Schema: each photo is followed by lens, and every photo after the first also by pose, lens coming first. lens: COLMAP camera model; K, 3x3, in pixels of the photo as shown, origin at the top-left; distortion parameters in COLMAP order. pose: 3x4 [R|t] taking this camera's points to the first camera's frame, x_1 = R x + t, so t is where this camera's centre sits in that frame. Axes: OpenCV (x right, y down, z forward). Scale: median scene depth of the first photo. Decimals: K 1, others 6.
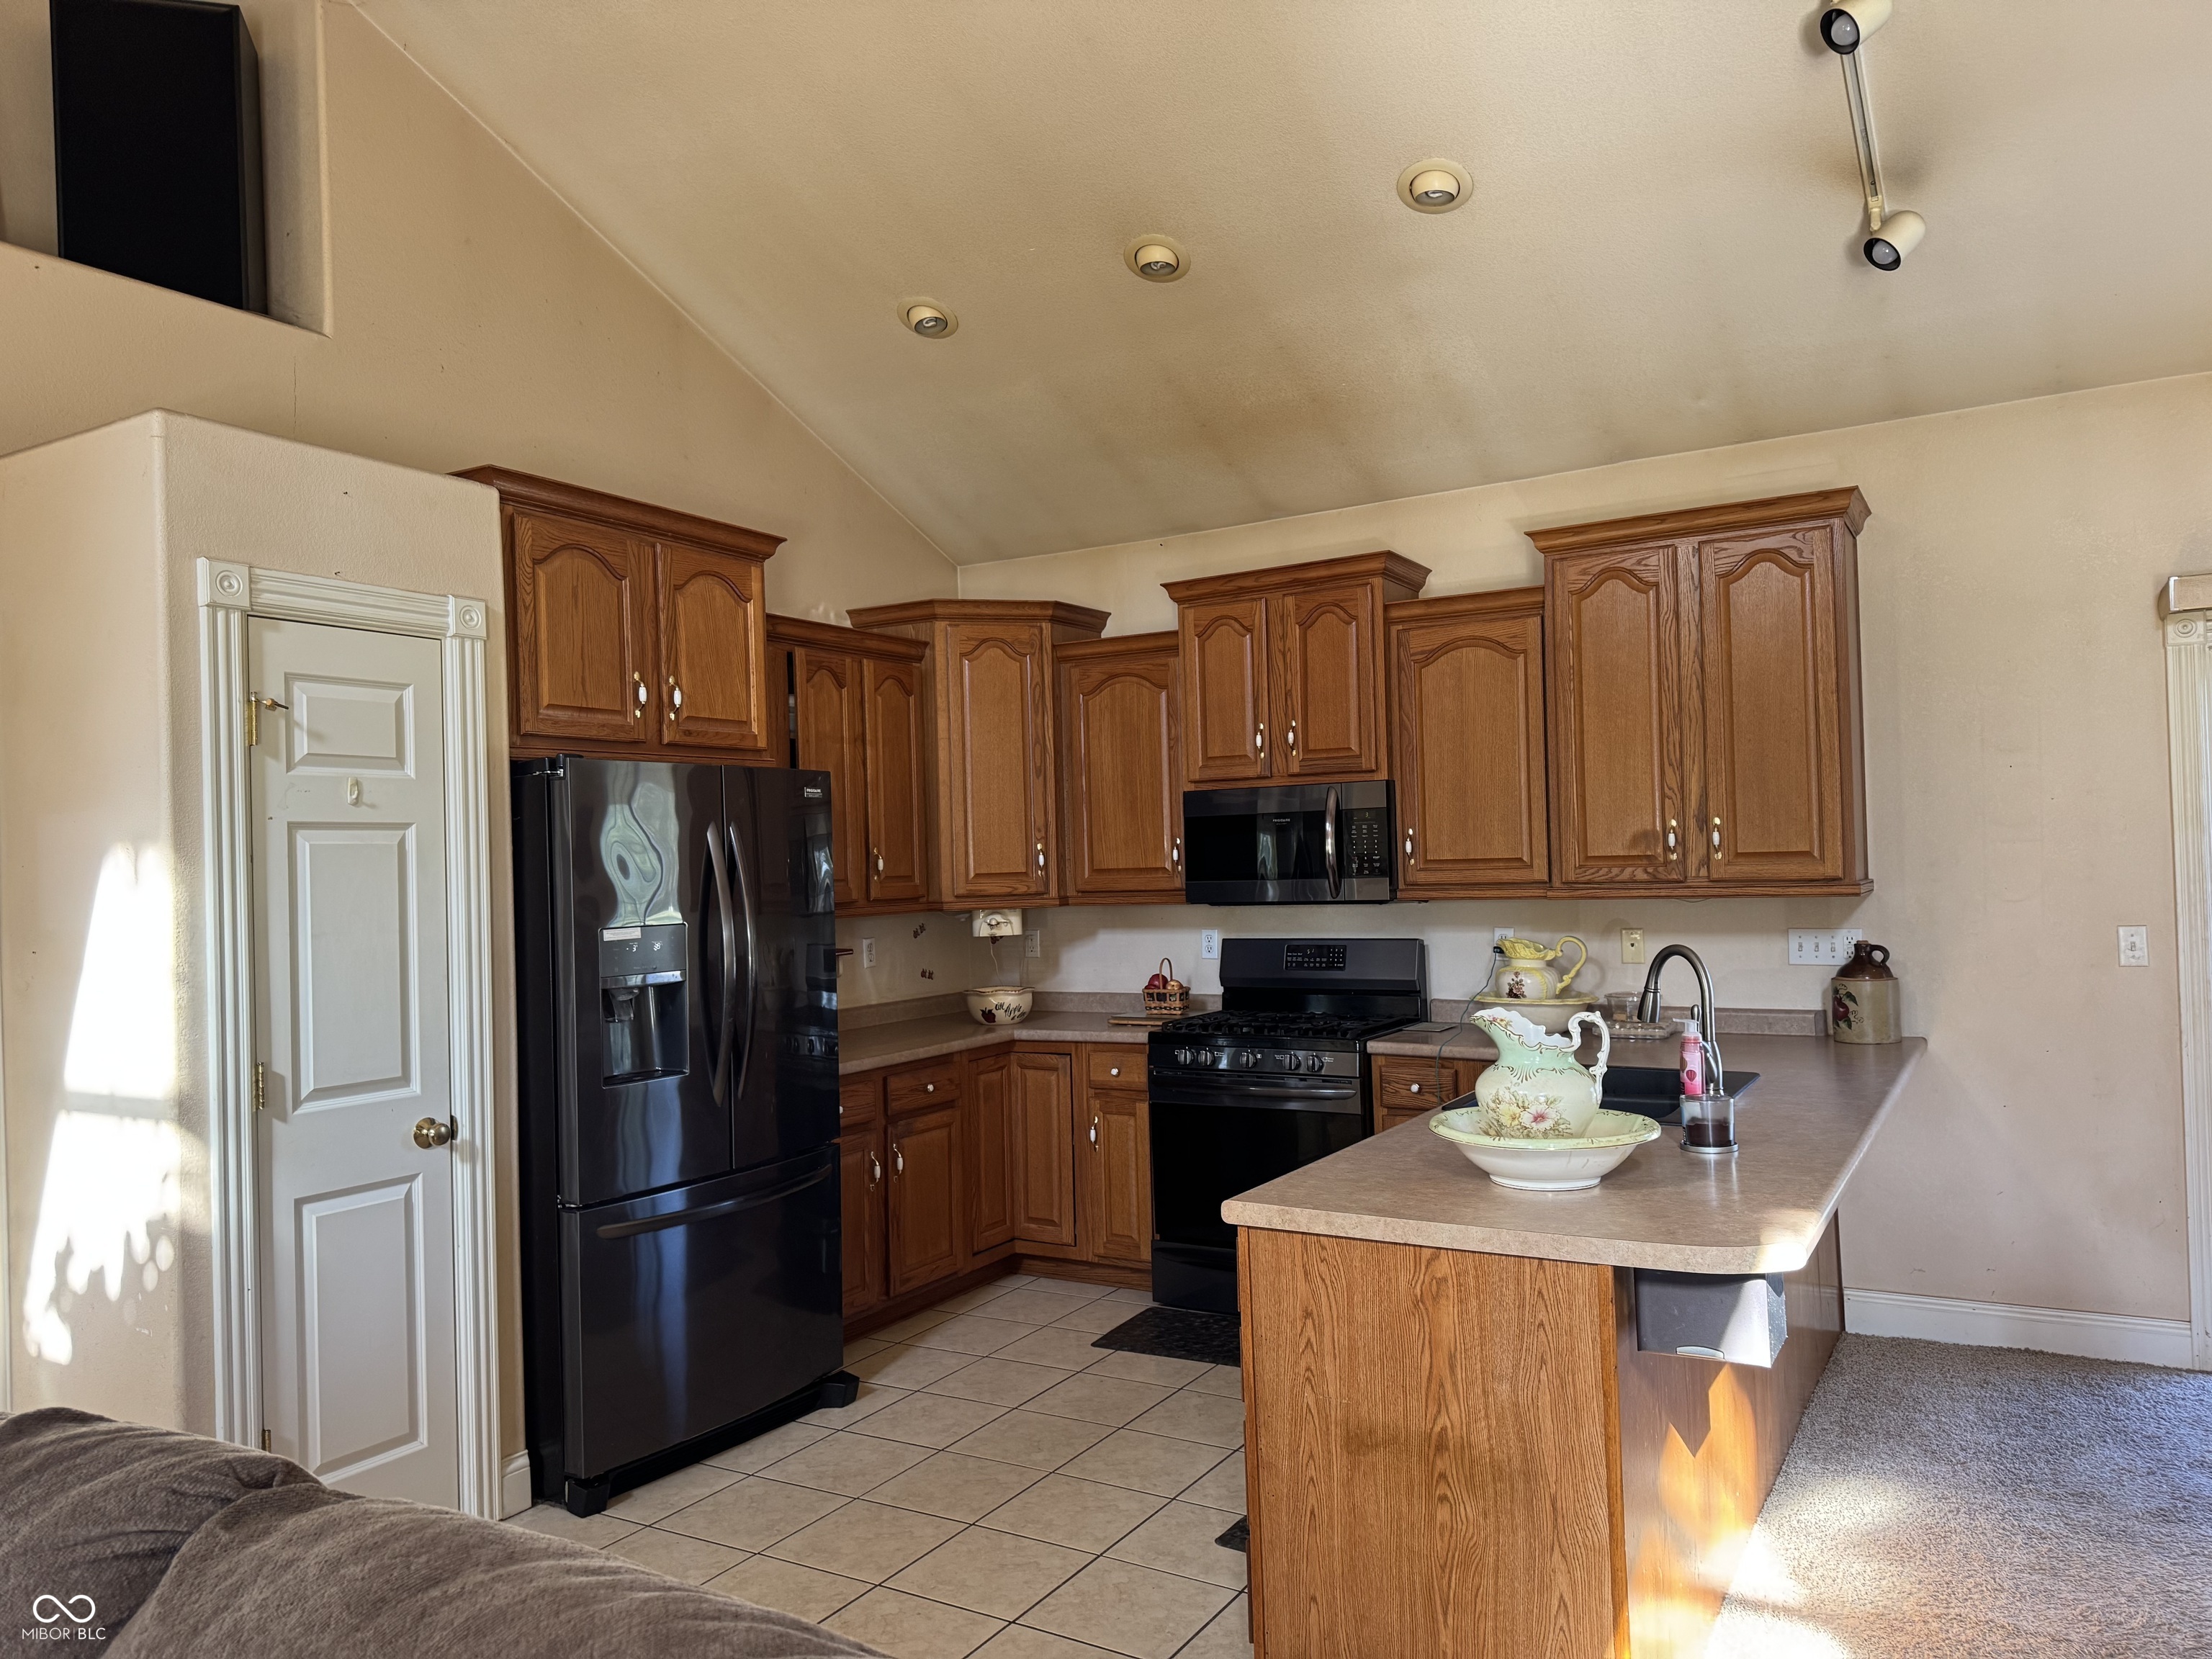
lens RADIAL K [[1566.4, 0, 1059.0], [0, 1566.4, 828.0], [0, 0, 1]] dist [0.128839, -0.196992]
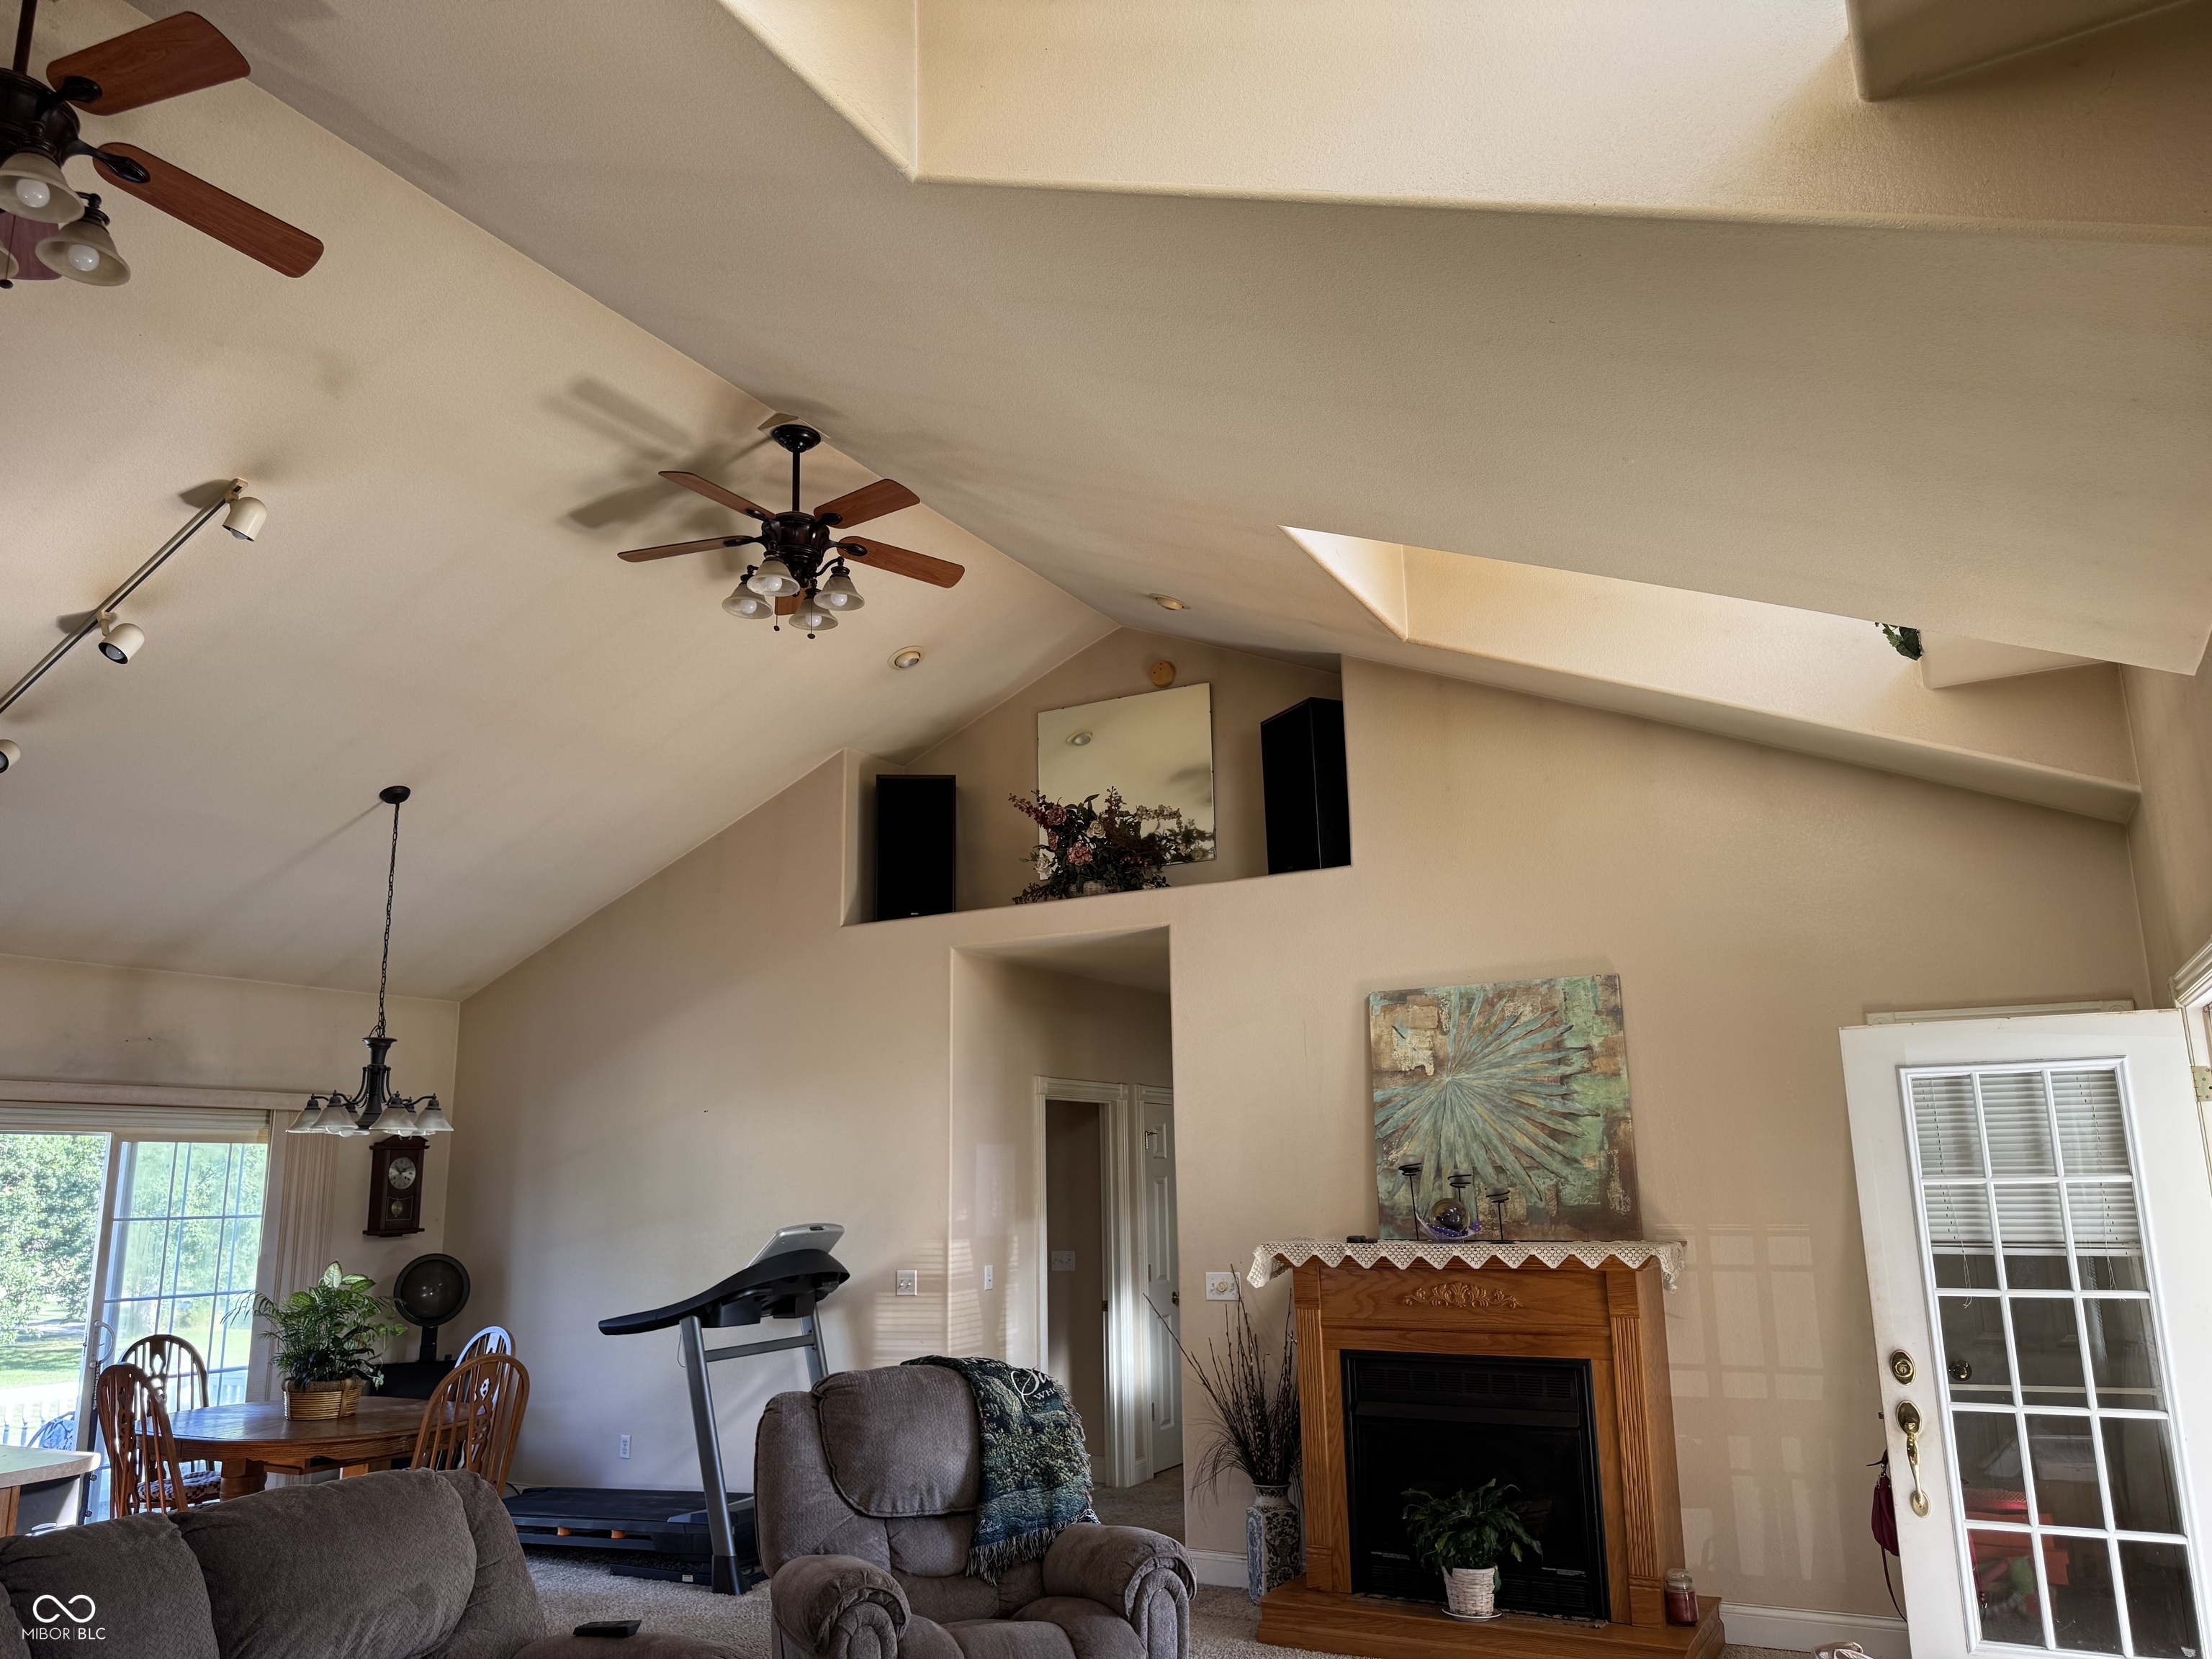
lens RADIAL K [[1569.0, 0, 1106.0], [0, 1569.0, 829.5], [0, 0, 1]] dist [0.060426, -0.050698]
pose [[-0.041636, 0.250678, 0.967175, -0.768809], [-0.000145, 0.968013, -0.250901, -0.000058], [-0.999133, -0.010587, -0.040268, -0.084277]]
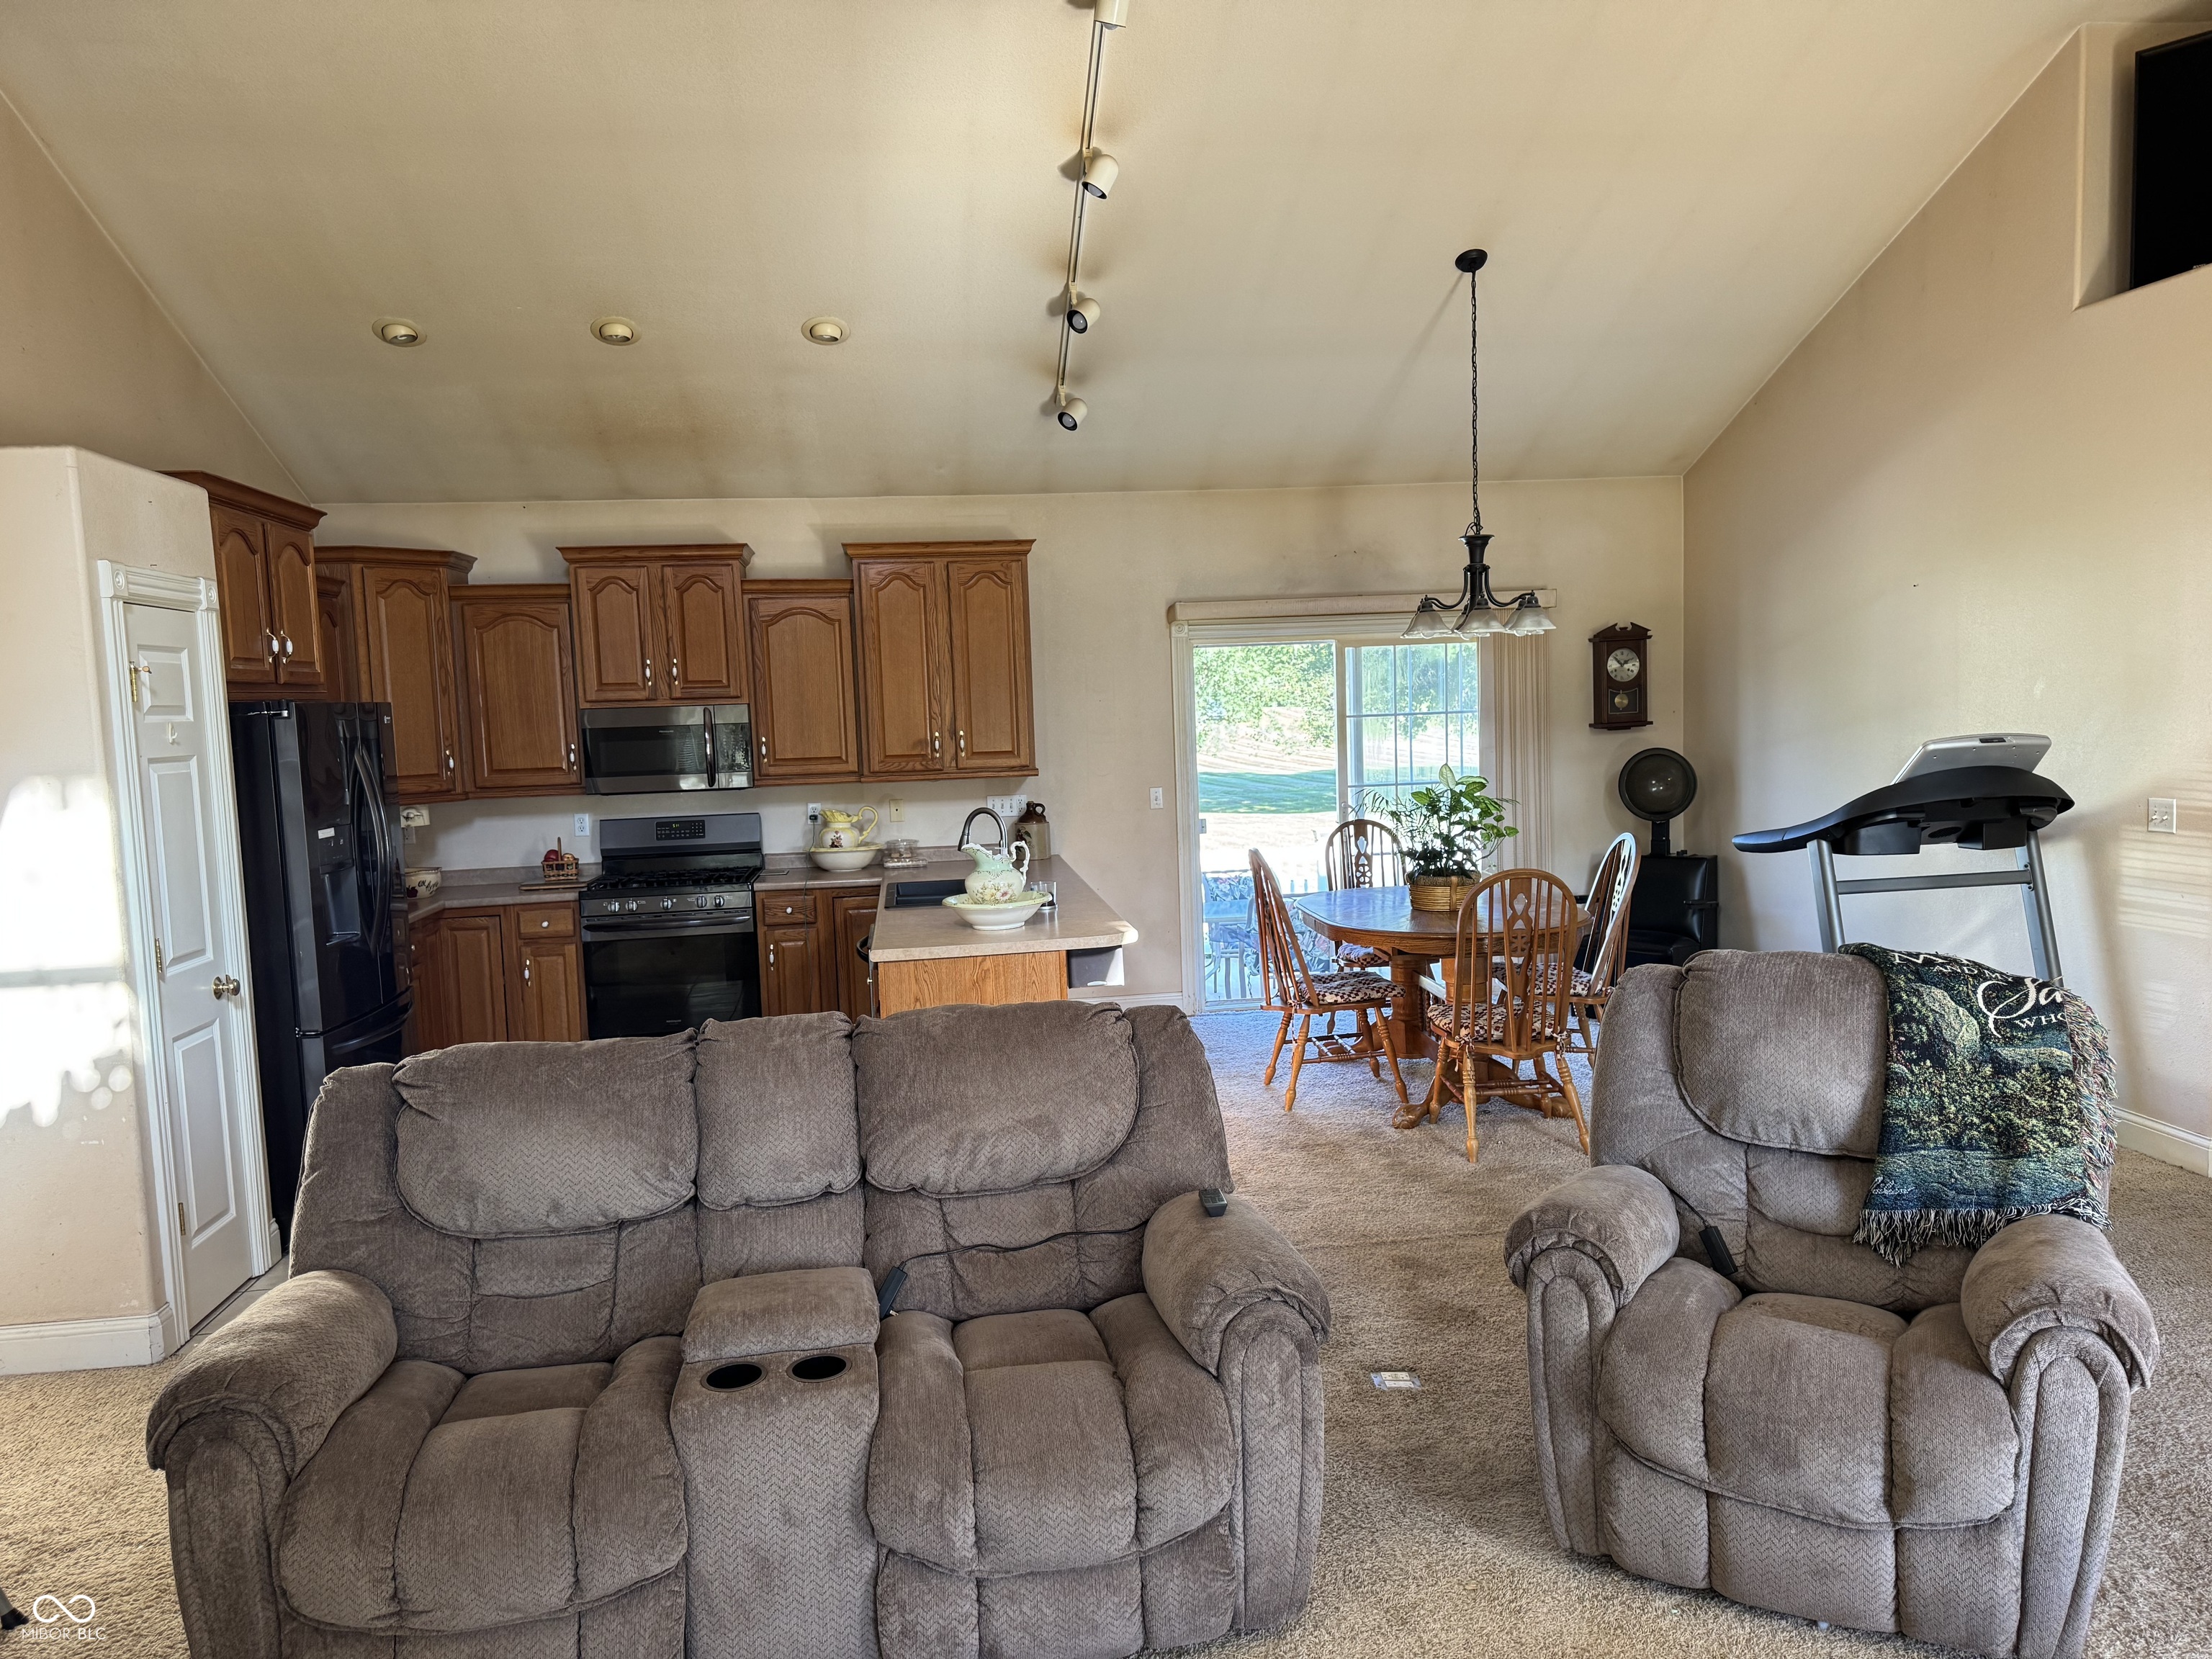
lens RADIAL K [[1569.0, 0, 1106.0], [0, 1569.0, 829.5], [0, 0, 1]] dist [0.060426, -0.050698]
pose [[0.783752, -0.050934, 0.618981, -0.434742], [0.000103, 0.996642, 0.081880, -0.033884], [-0.621073, -0.064110, 0.781126, -0.337508]]
